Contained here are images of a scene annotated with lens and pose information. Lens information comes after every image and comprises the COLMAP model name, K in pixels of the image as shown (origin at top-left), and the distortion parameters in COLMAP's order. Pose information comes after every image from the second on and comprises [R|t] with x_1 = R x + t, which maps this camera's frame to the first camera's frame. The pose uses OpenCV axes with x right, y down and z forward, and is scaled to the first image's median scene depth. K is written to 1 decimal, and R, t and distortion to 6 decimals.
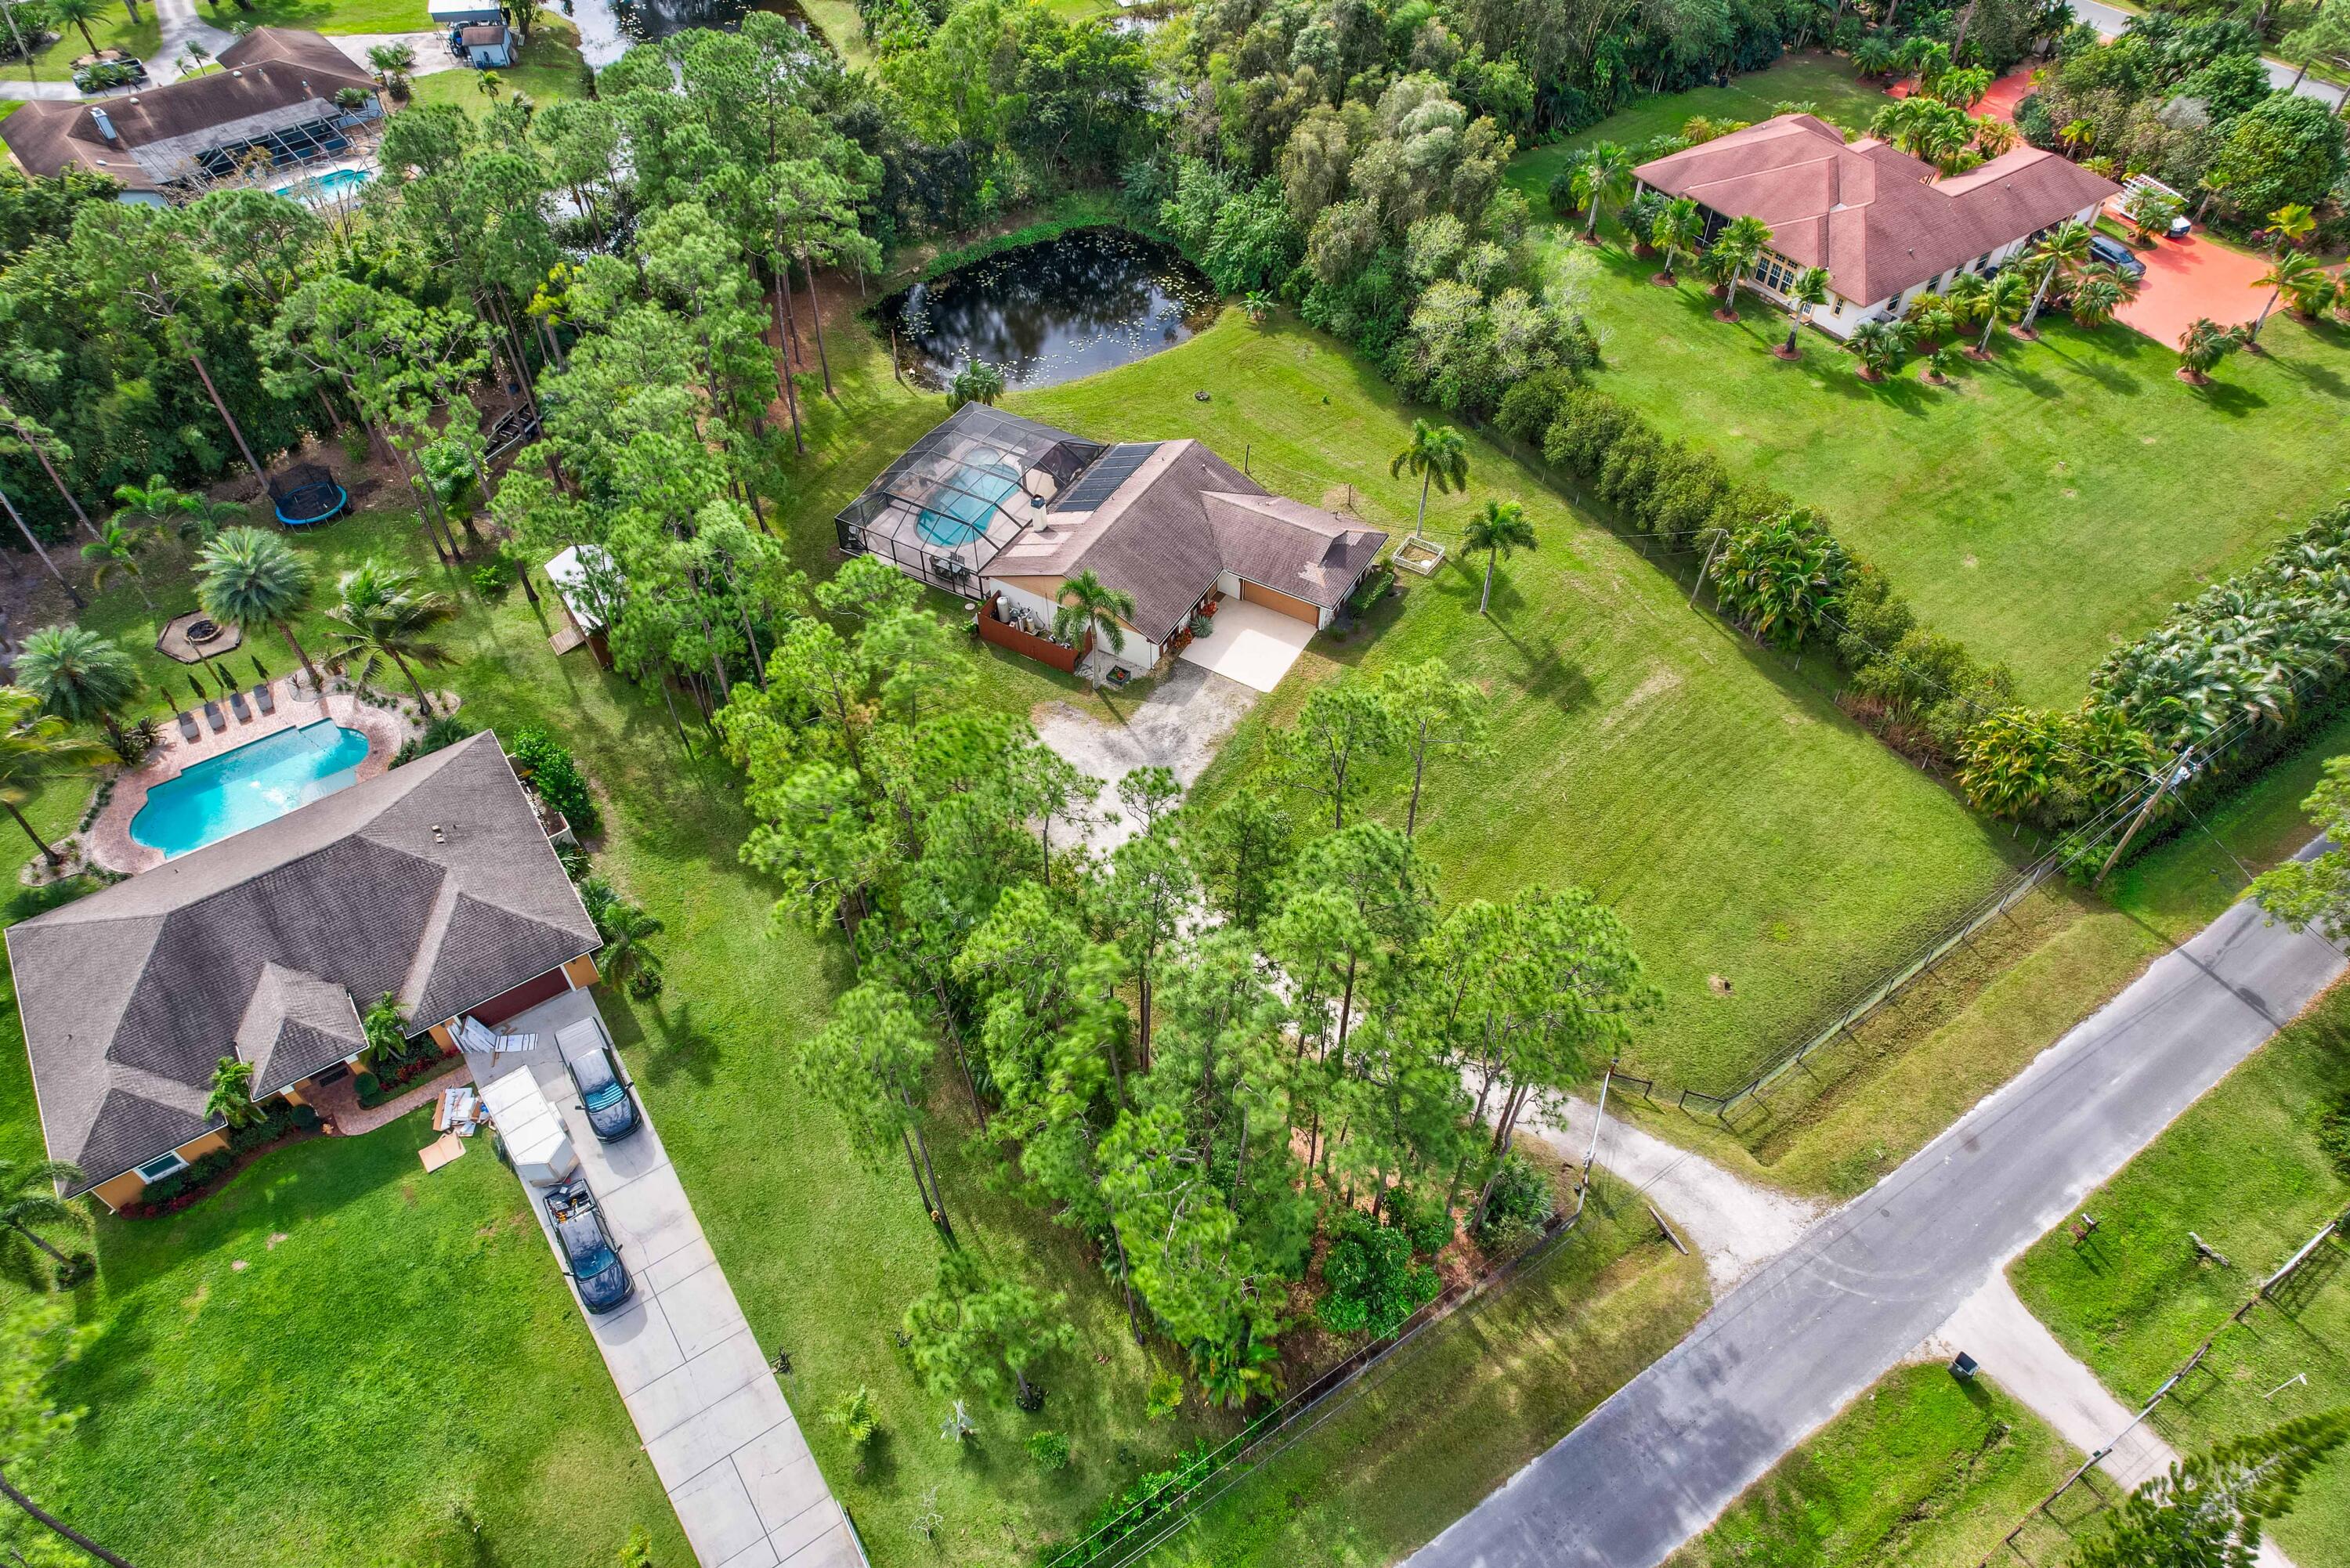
lens RADIAL K [[1505.0, 0, 1176.6], [0, 1505.0, 796.6], [0, 0, 1]] dist [-0.072424, 0.067752]
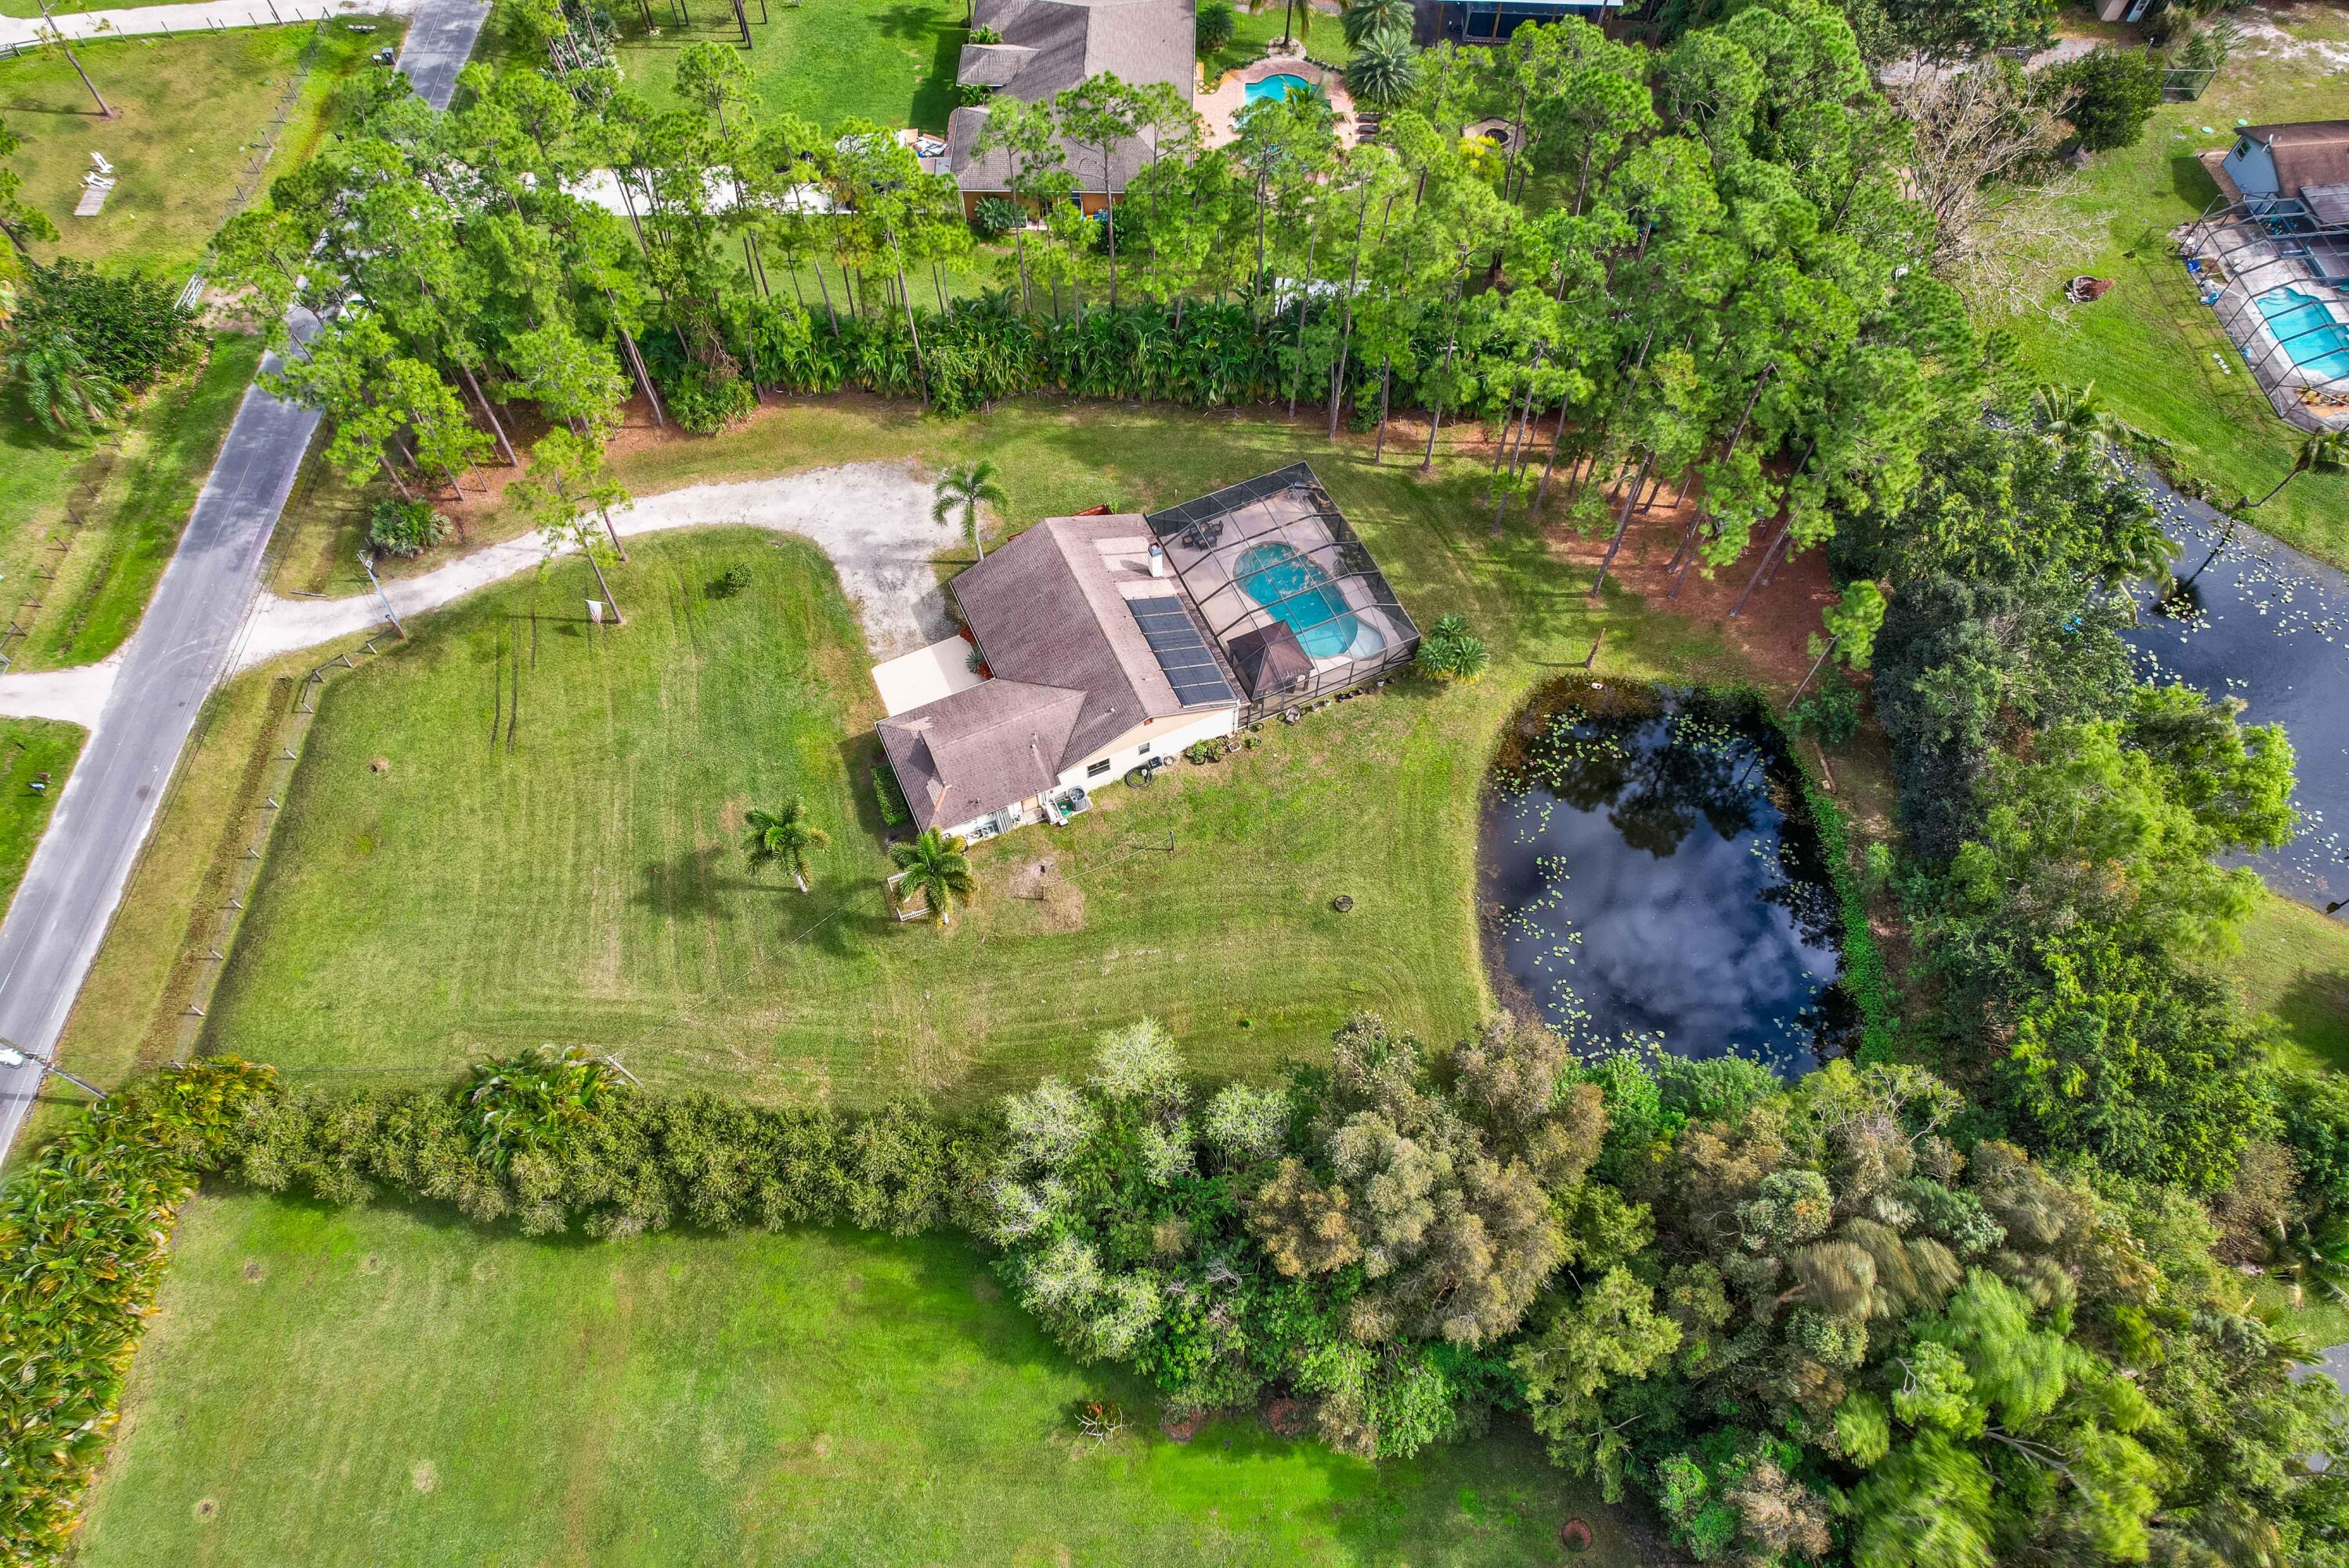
lens RADIAL K [[1504.3, 0, 1176.1], [0, 1504.3, 796.6], [0, 0, 1]] dist [-0.072424, 0.067752]
pose [[-0.580821, 0.708208, -0.401358, 0.423194], [-0.609006, -0.050882, 0.791532, -1.035314], [0.540148, 0.704168, 0.460856, 0.712723]]
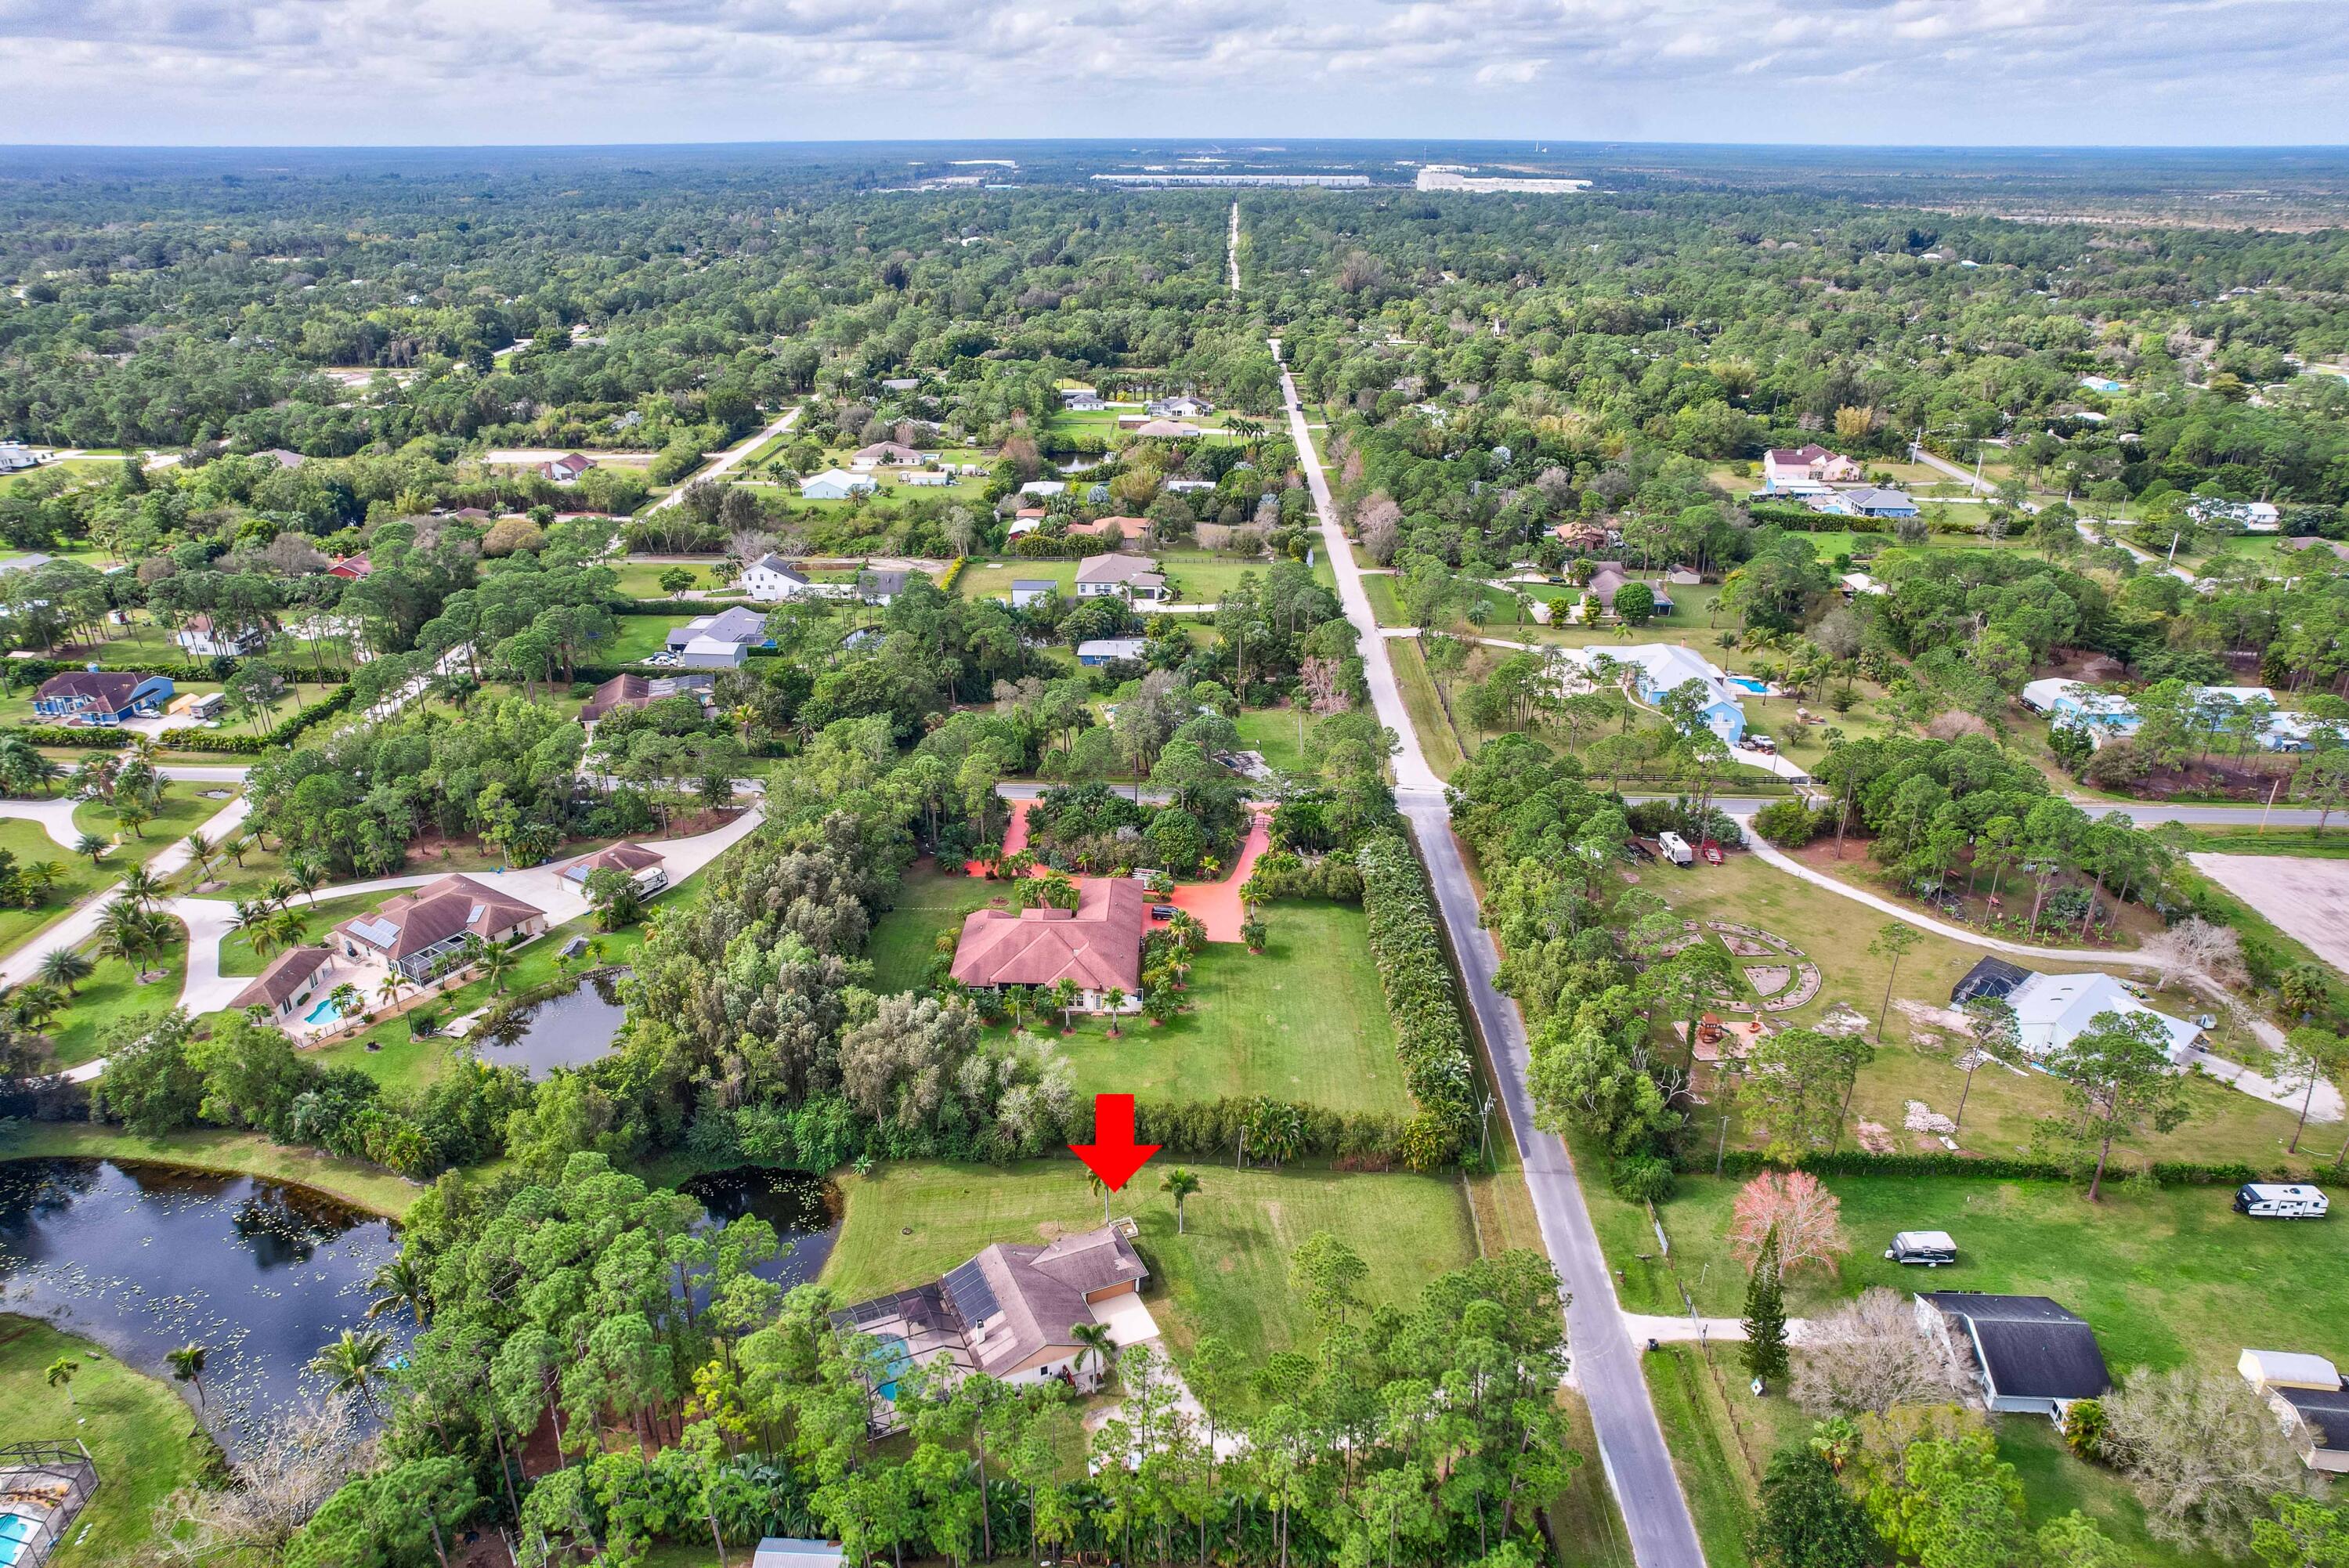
lens RADIAL K [[1504.4, 0, 1176.1], [0, 1504.4, 796.6], [0, 0, 1]] dist [-0.072424, 0.067752]
pose [[0.588554, -0.316170, 0.744070, -1.036103], [0.598880, 0.788763, -0.138549, -0.318717], [-0.543090, 0.527152, 0.653578, -0.440698]]
